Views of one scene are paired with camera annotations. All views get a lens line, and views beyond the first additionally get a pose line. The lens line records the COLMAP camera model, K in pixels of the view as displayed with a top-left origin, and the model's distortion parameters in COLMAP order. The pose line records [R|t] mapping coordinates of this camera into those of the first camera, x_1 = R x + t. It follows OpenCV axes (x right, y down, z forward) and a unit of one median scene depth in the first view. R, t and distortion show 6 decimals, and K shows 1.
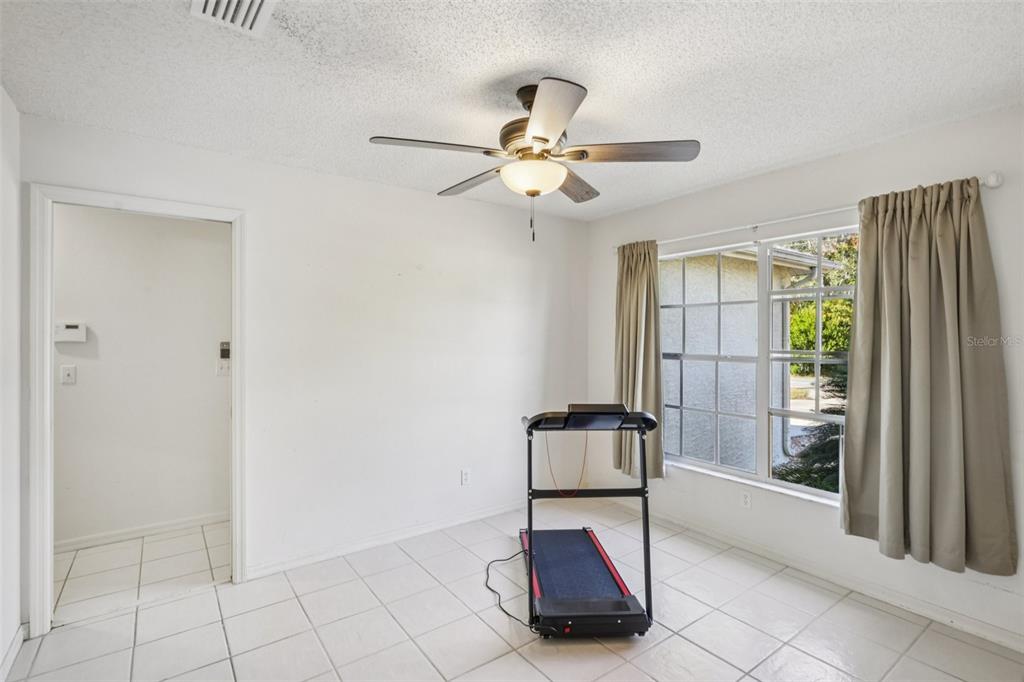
lens RADIAL K [[476.4, 0, 506.6], [0, 476.4, 337.9], [0, 0, 1]] dist [-0.002235, -0.000442]
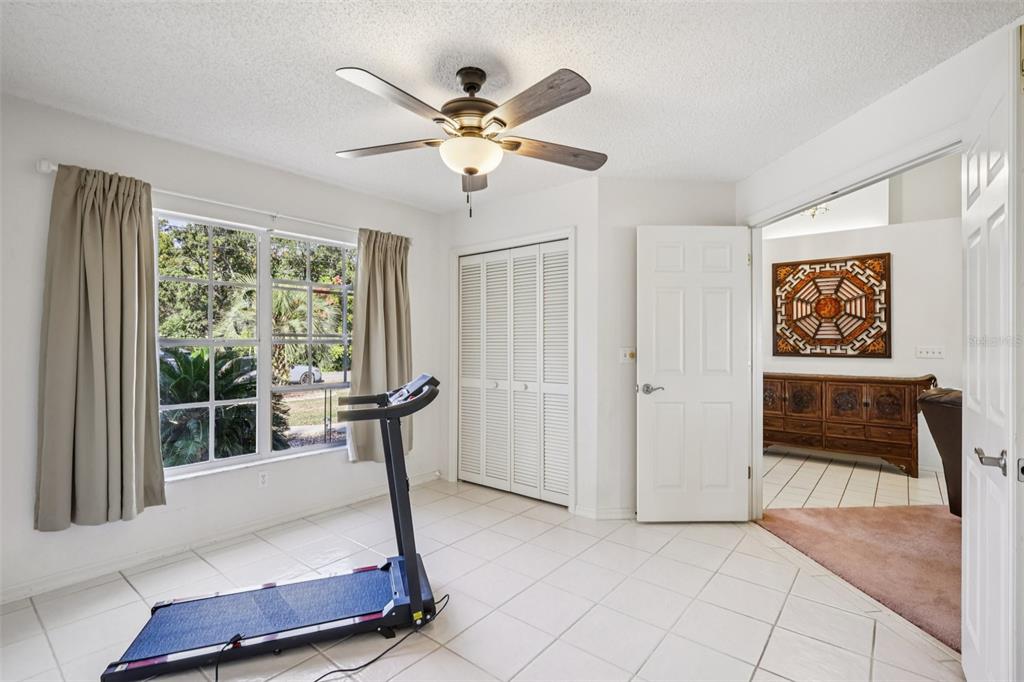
lens RADIAL K [[476.4, 0, 506.6], [0, 476.4, 337.9], [0, 0, 1]] dist [-0.002235, -0.000442]
pose [[-0.247666, 0.007802, 0.968814, -0.678257], [0.001327, 0.999969, -0.007713, 0.049280], [-0.968845, -0.000624, -0.247669, 0.821080]]
